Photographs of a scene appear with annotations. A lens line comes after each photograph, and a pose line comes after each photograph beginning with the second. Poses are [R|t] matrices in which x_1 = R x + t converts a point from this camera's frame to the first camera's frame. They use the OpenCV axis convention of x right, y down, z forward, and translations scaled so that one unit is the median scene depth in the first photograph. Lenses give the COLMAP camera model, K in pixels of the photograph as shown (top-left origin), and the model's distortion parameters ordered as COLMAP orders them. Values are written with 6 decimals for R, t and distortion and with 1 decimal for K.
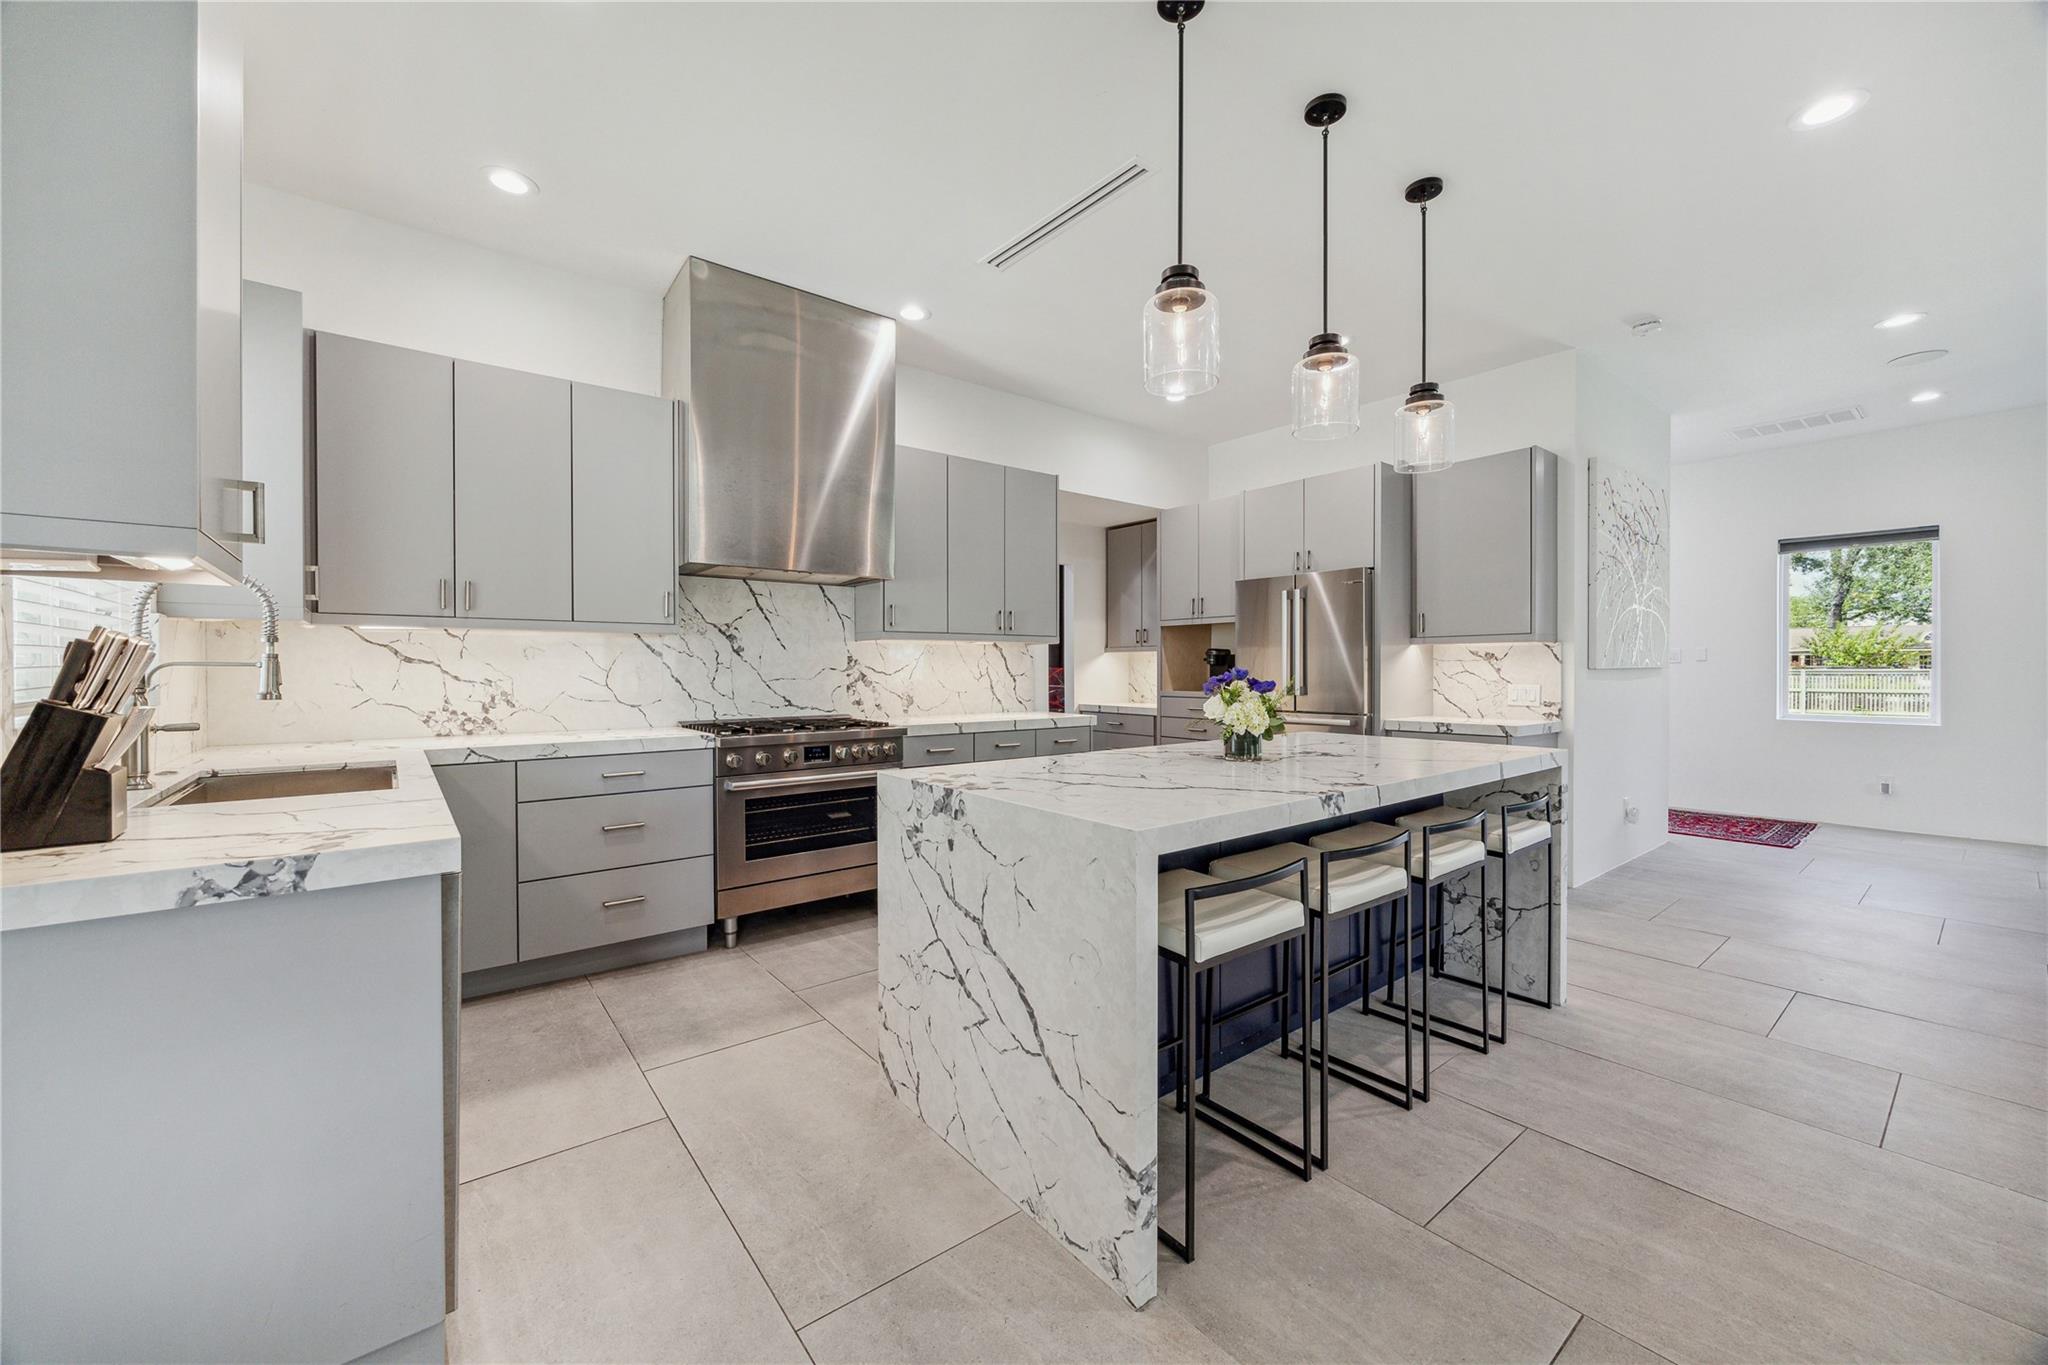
lens RADIAL K [[791.4, 0, 1022.1], [0, 791.4, 679.6], [0, 0, 1]] dist [-0.001924, -0.000323]
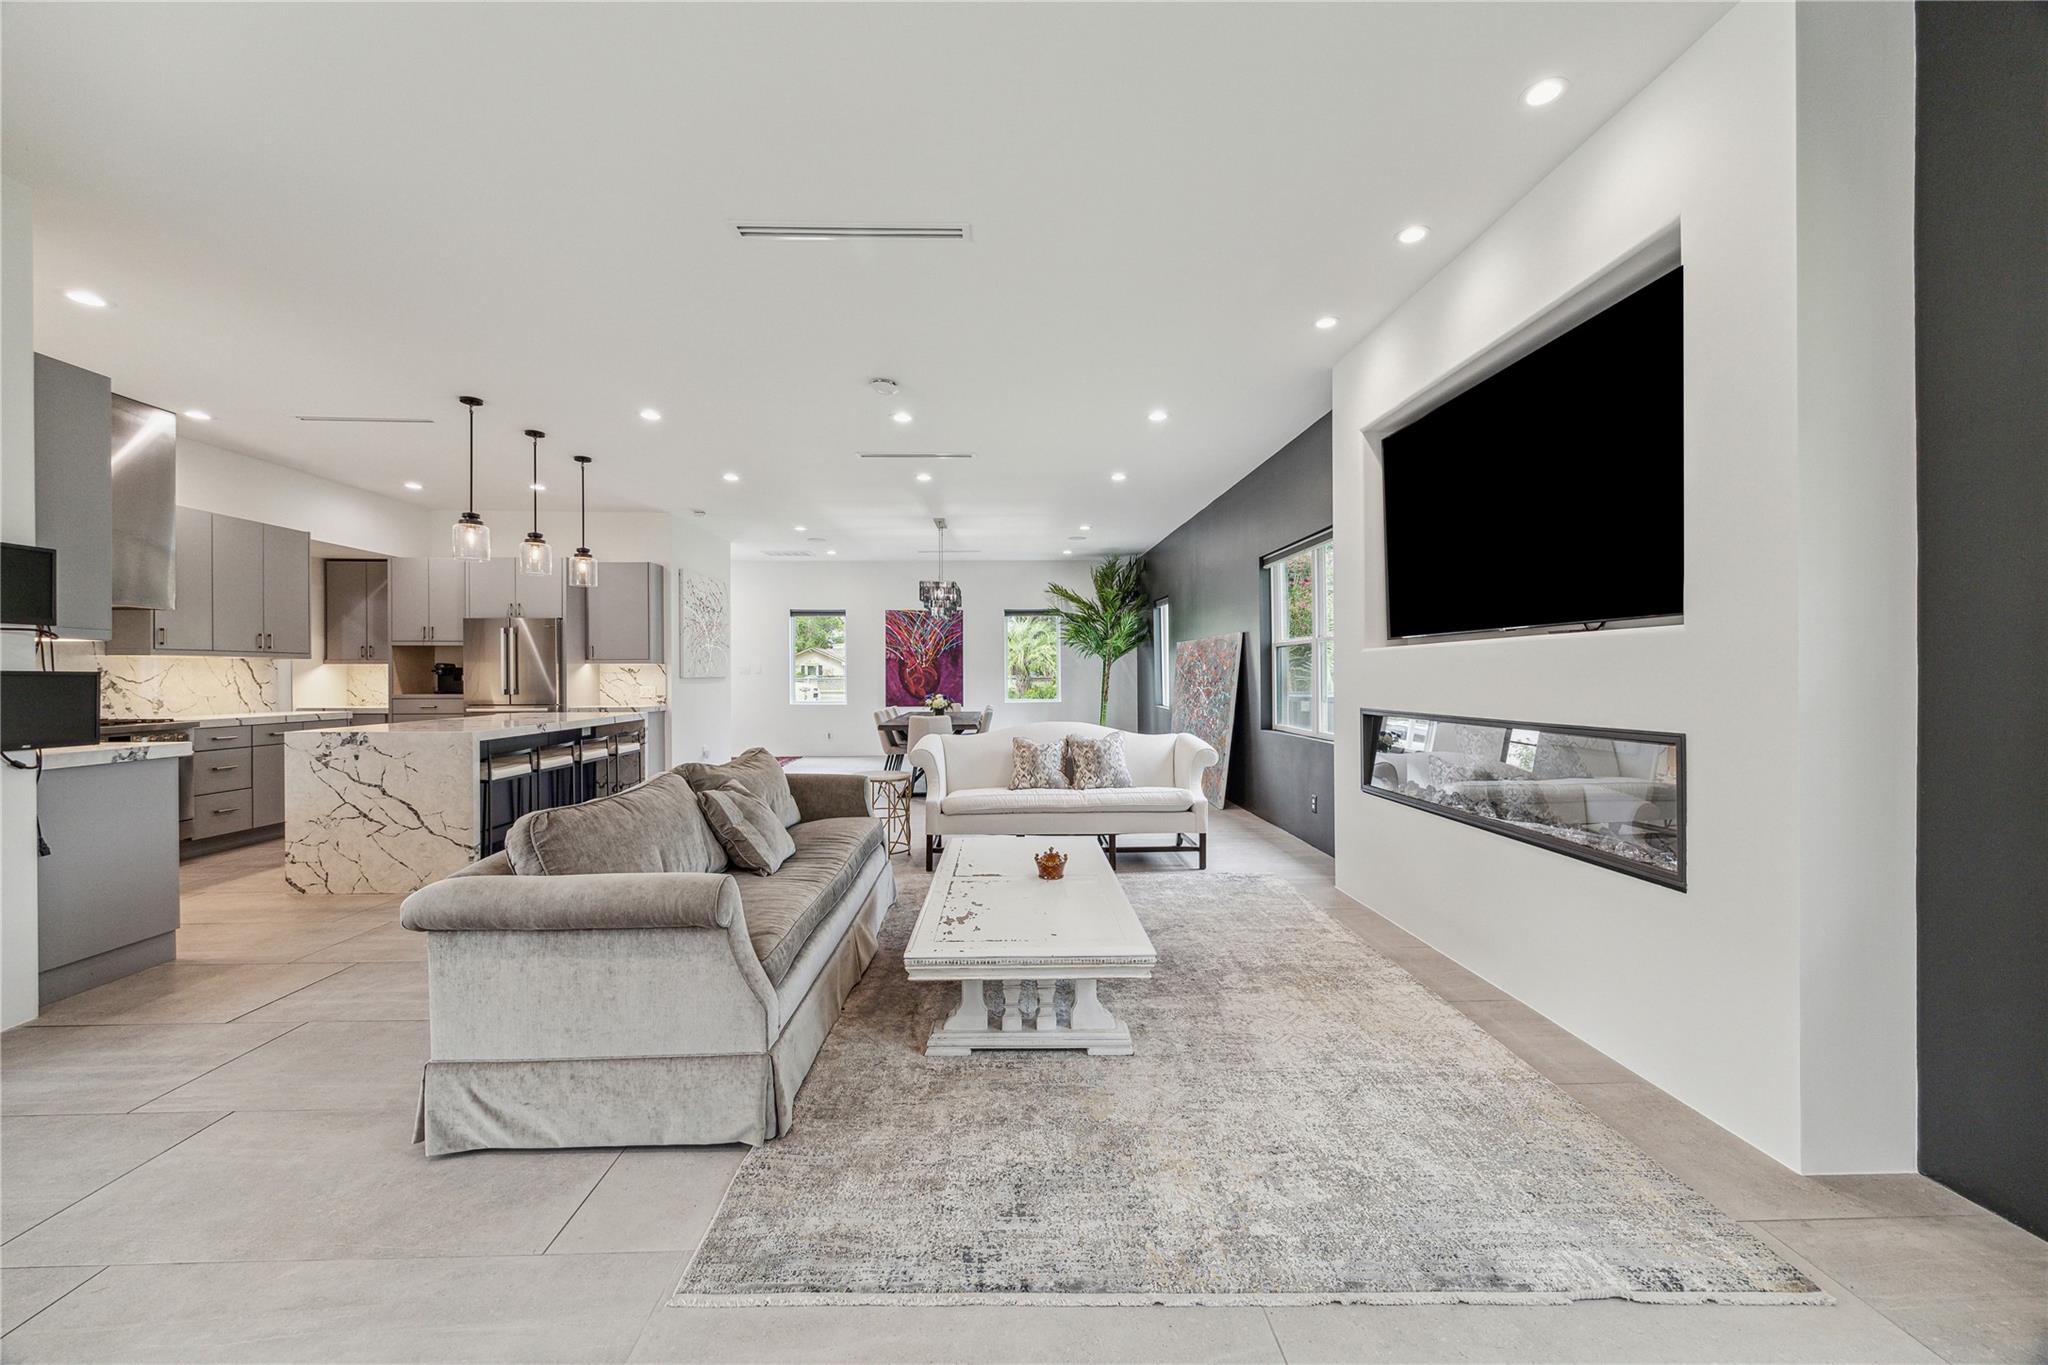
lens RADIAL K [[791.4, 0, 1026.2], [0, 791.4, 675.8], [0, 0, 1]] dist [-0.001924, -0.000323]
pose [[0.589160, 0.000698, 0.808016, -0.389133], [0.011425, 0.999892, -0.009195, 0.010223], [-0.807936, 0.014648, 0.589088, -0.920815]]
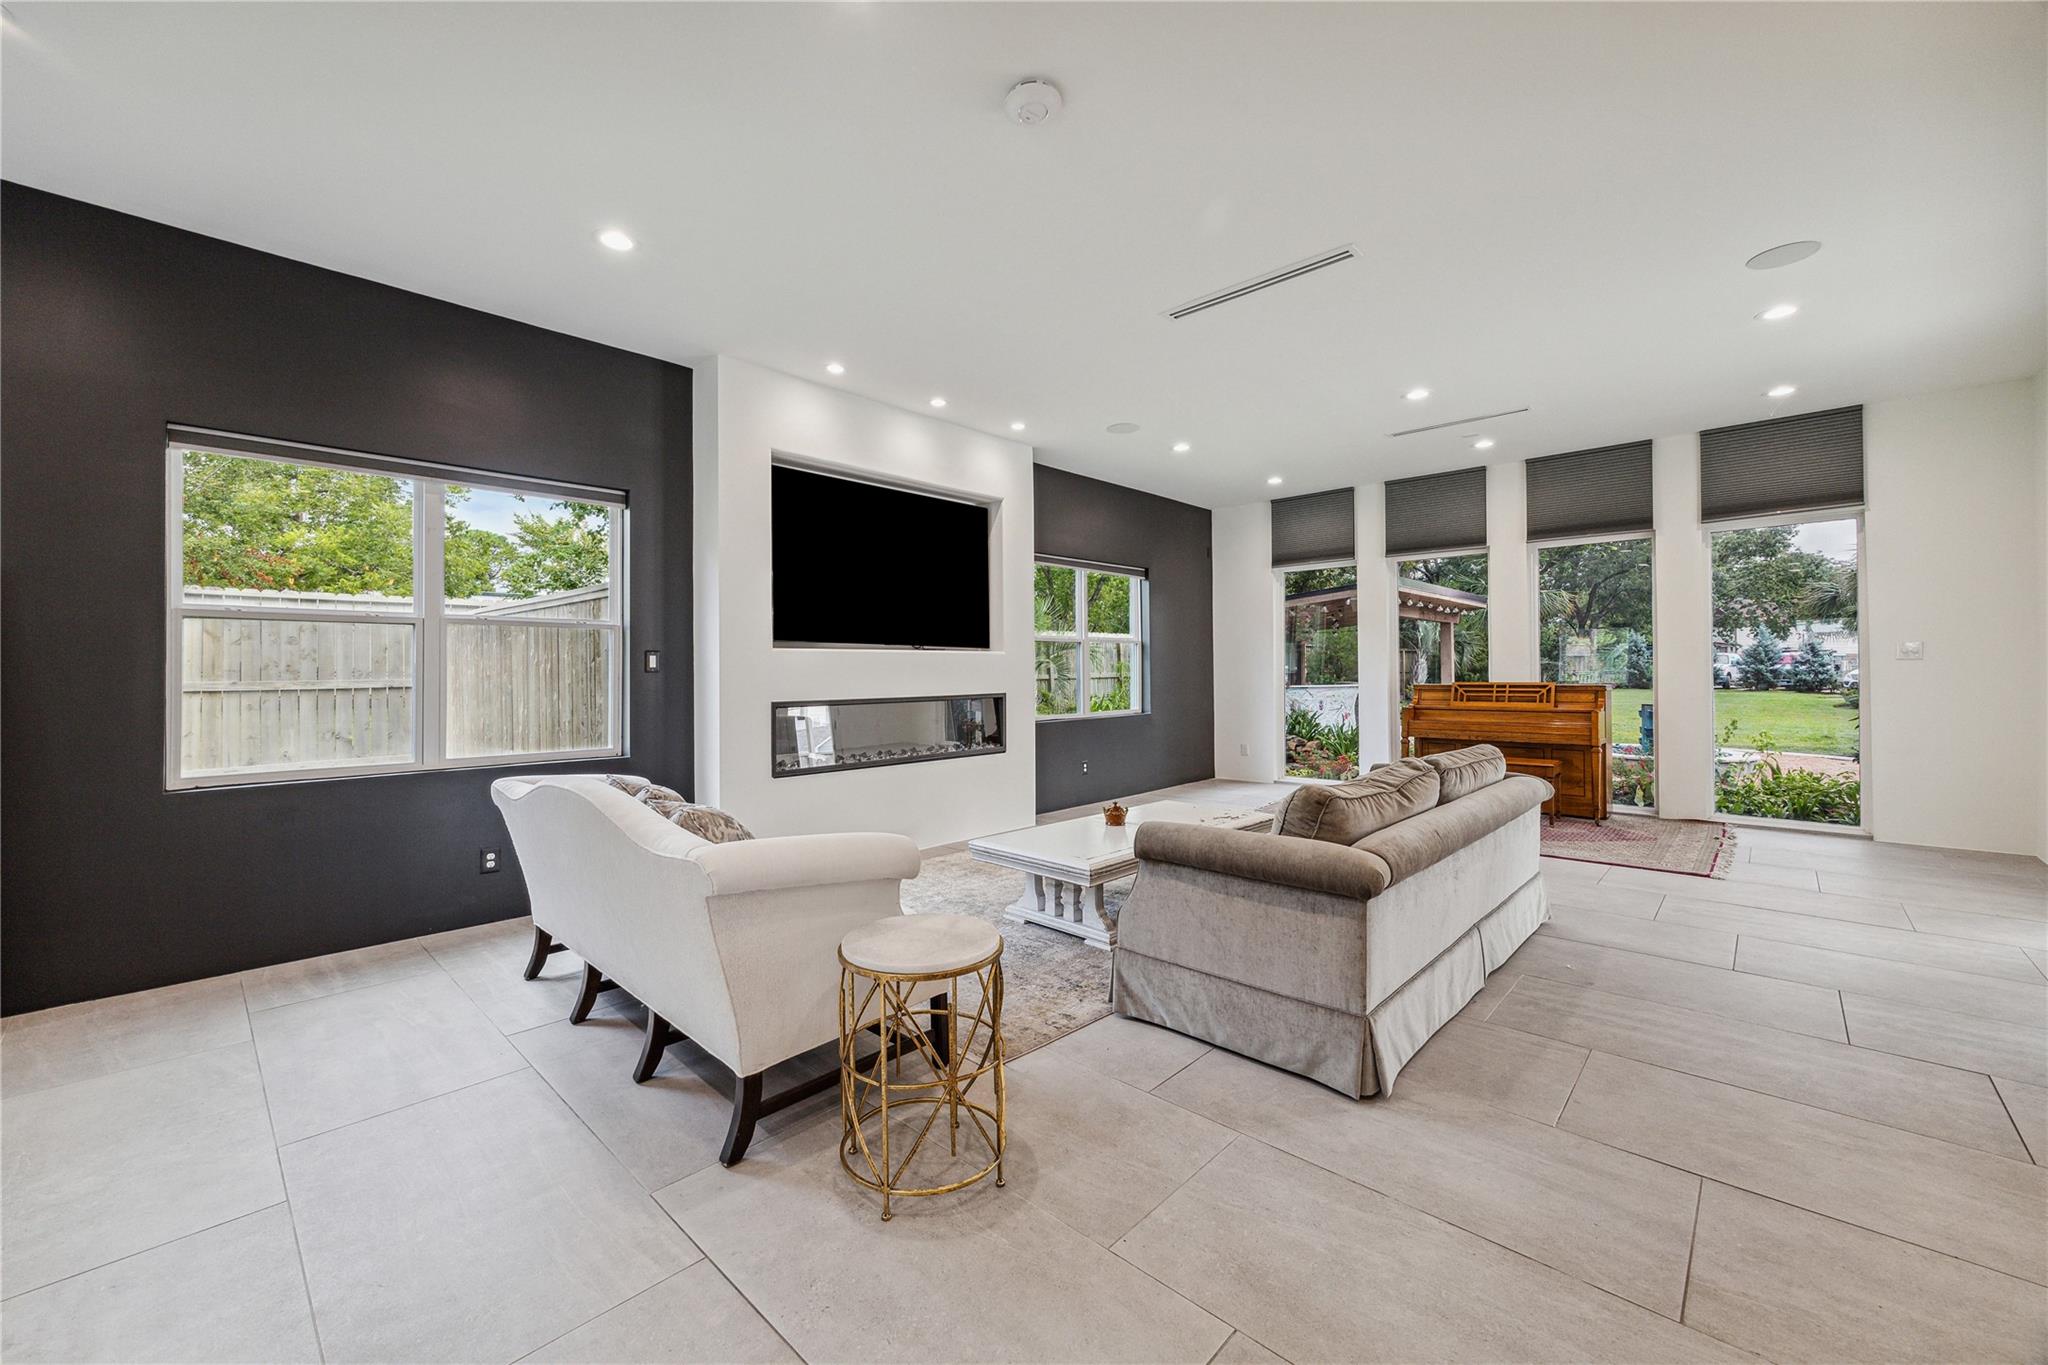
lens RADIAL K [[791.4, 0, 997.2], [0, 791.4, 668.5], [0, 0, 1]] dist [-0.001924, -0.000323]
pose [[-0.992573, 0.008788, -0.121336, 0.550202], [0.007709, 0.999926, 0.009360, -0.010076], [0.121409, 0.008355, -0.992567, 0.546437]]
